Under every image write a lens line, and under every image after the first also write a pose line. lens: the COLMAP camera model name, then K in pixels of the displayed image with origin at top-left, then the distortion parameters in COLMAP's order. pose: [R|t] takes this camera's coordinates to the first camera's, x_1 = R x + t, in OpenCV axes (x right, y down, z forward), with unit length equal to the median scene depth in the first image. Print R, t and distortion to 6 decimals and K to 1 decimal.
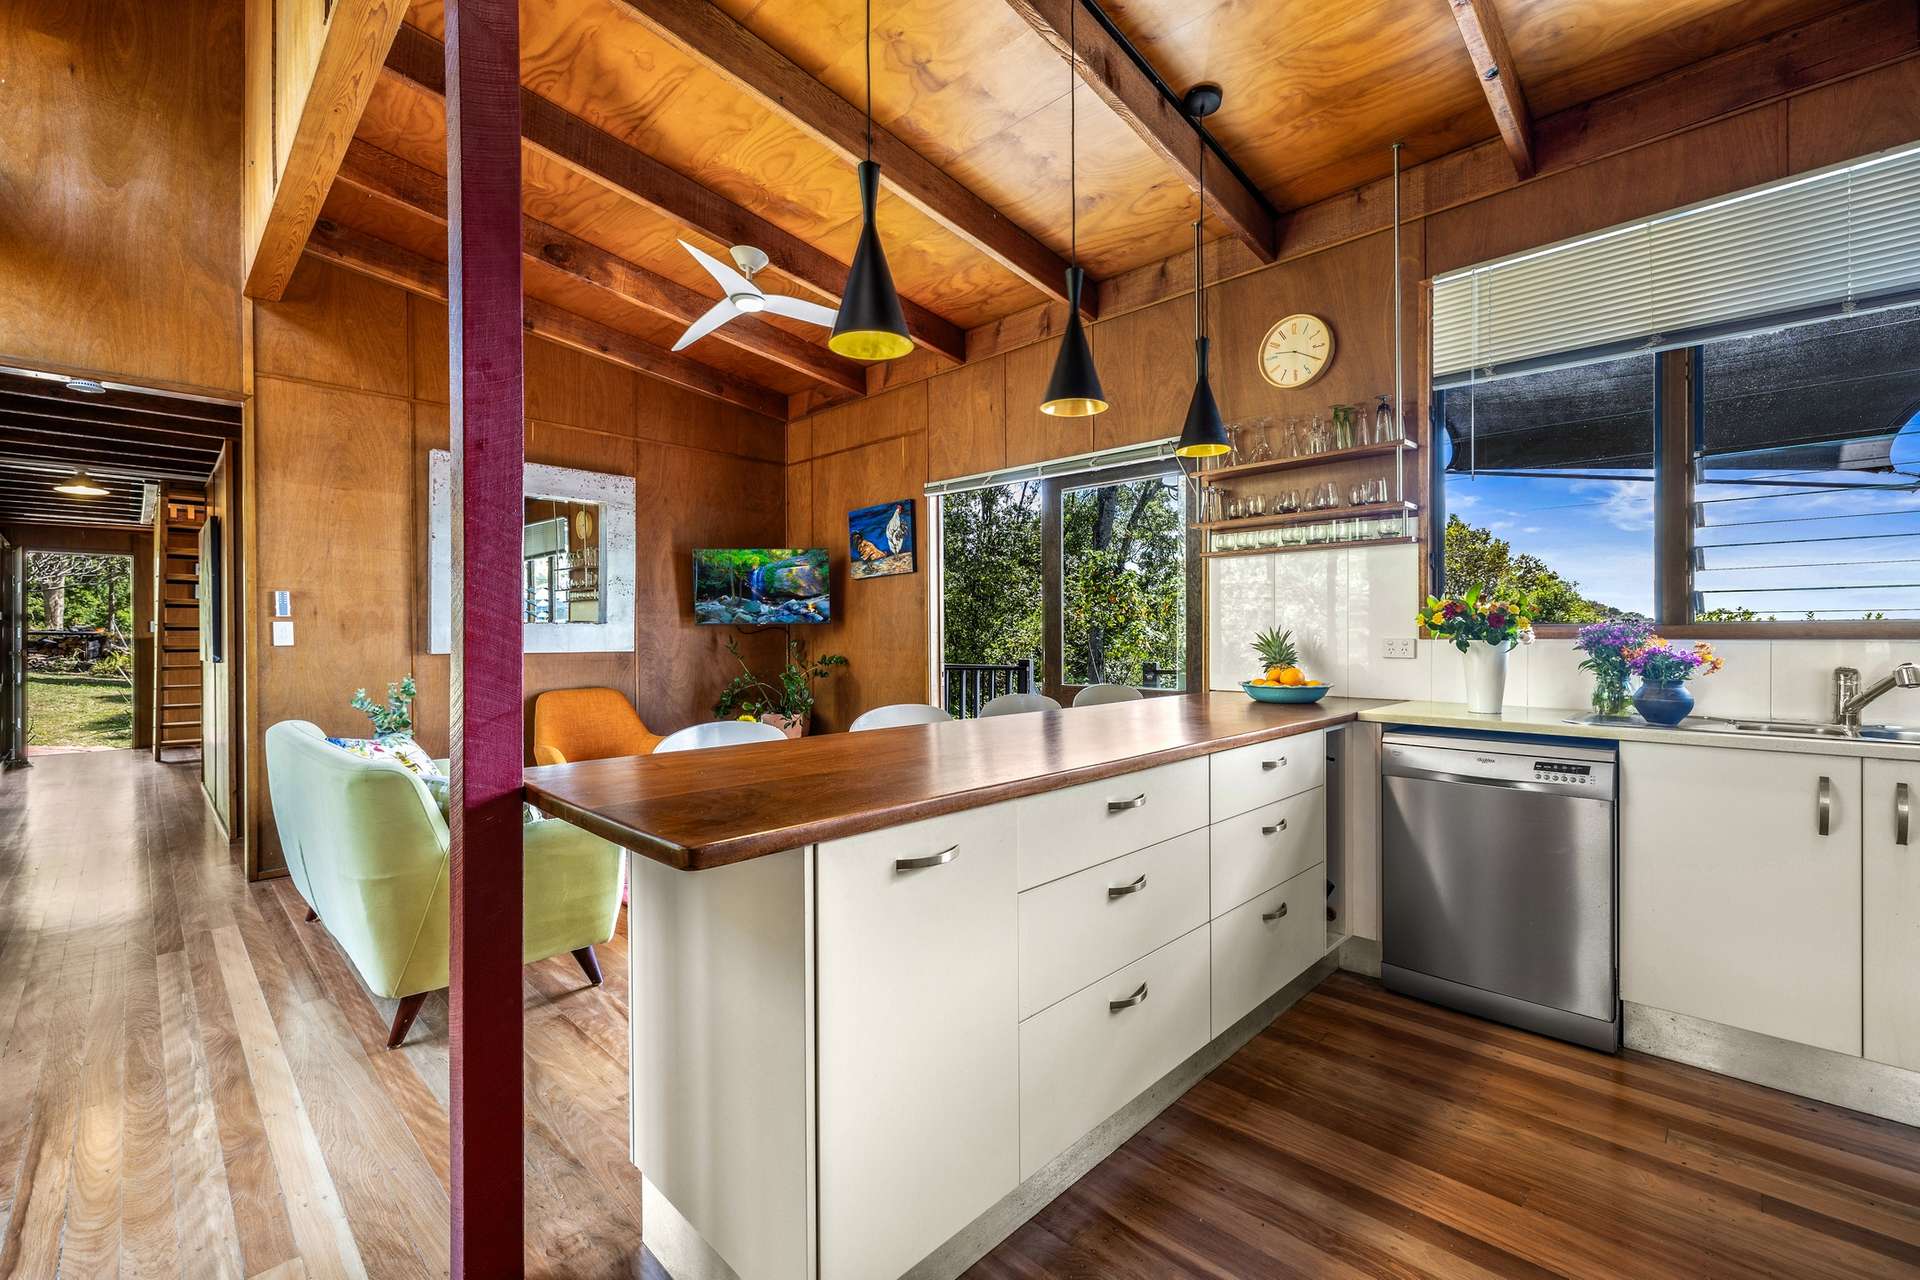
lens RADIAL K [[816.3, 0, 960.0], [0, 816.3, 640.0], [0, 0, 1]] dist [-0.002749, -0.000055]
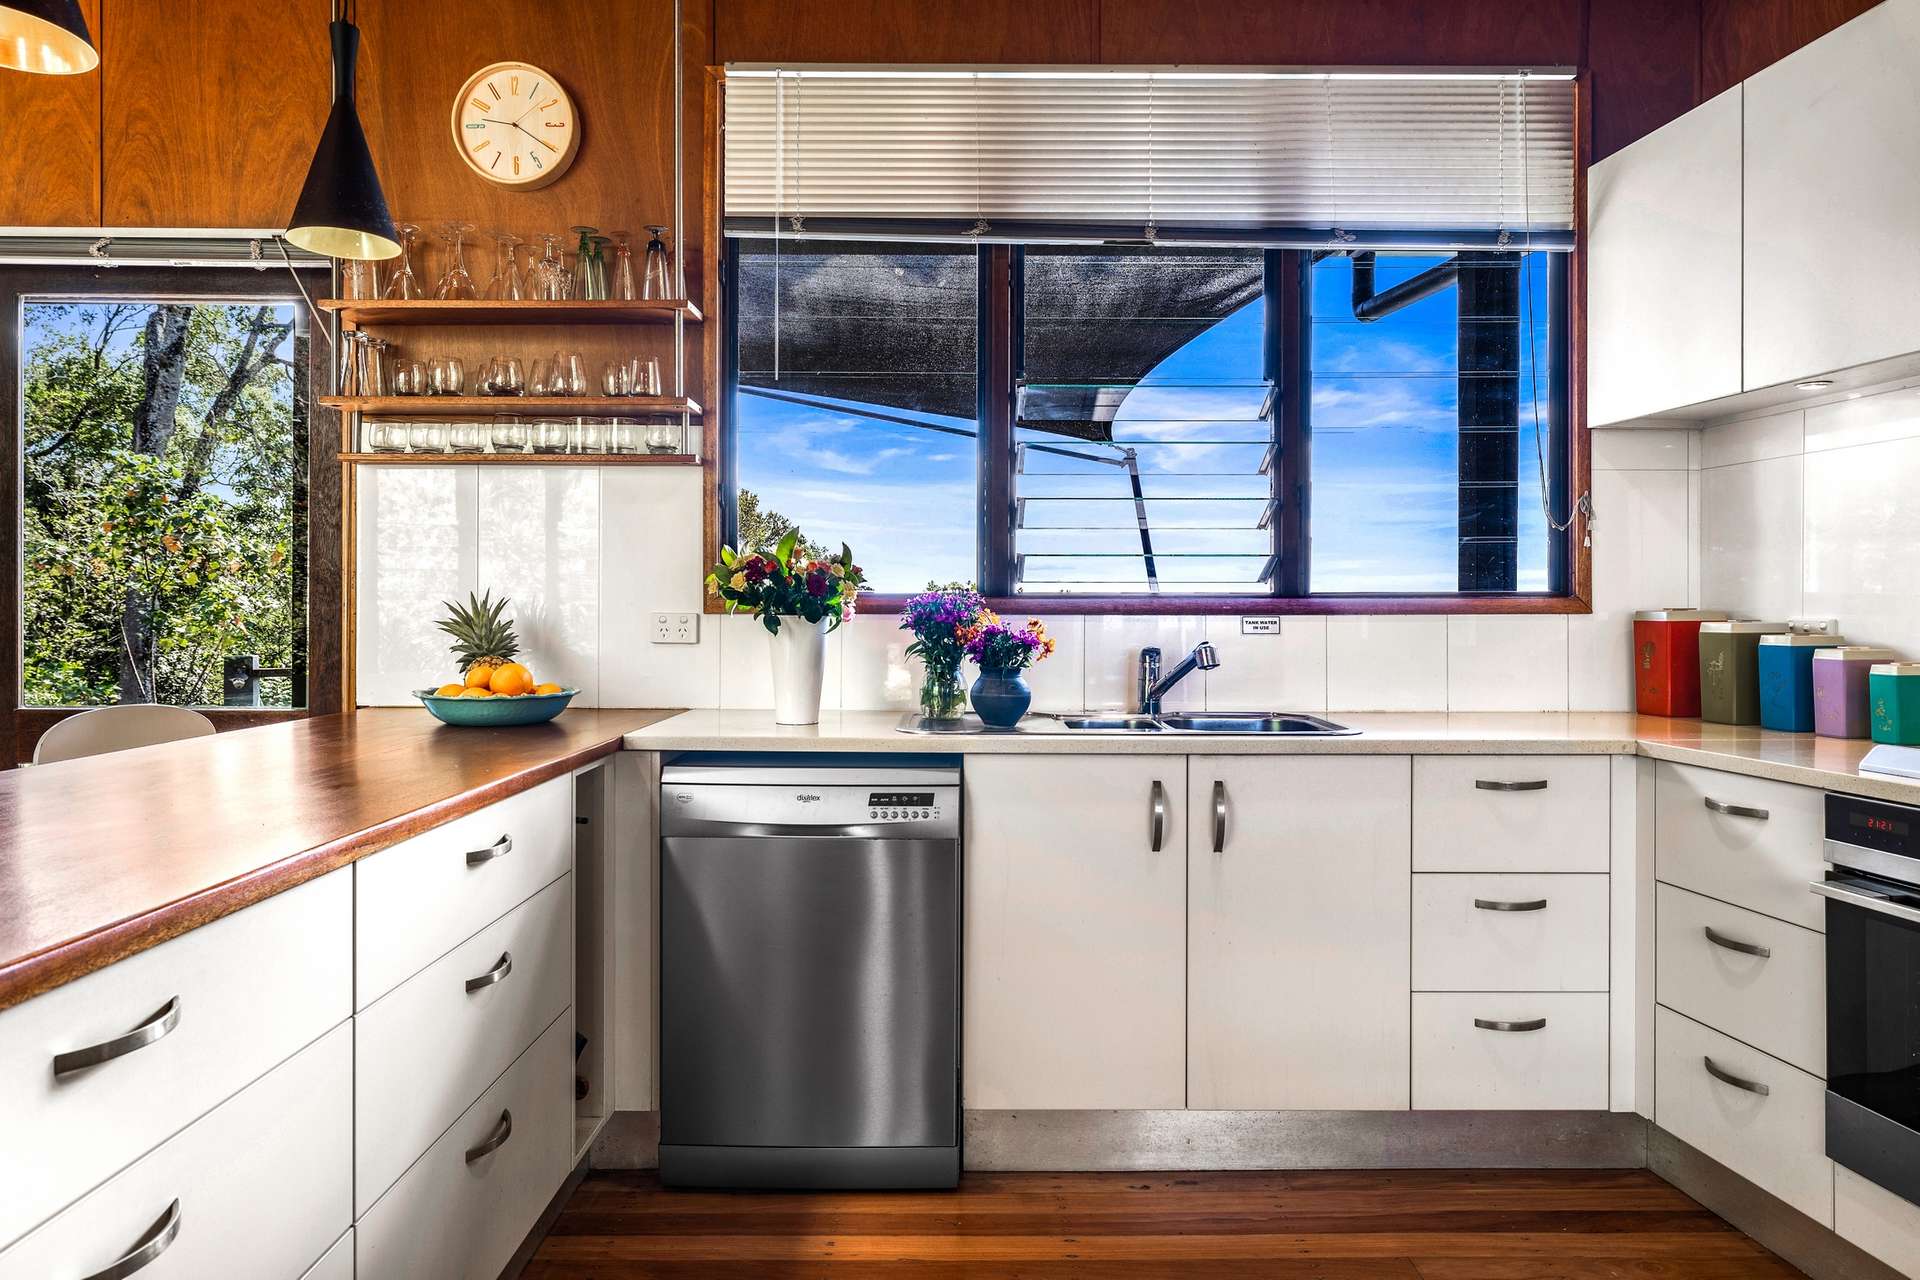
lens RADIAL K [[1163.1, 0, 961.7], [0, 1163.1, 608.1], [0, 0, 1]] dist [-0.002162, 0.000392]
pose [[0.713591, 0.005909, 0.700537, 0.060230], [-0.000896, 0.999971, -0.007522, 0.001043], [-0.700562, 0.004740, 0.713576, 0.194686]]
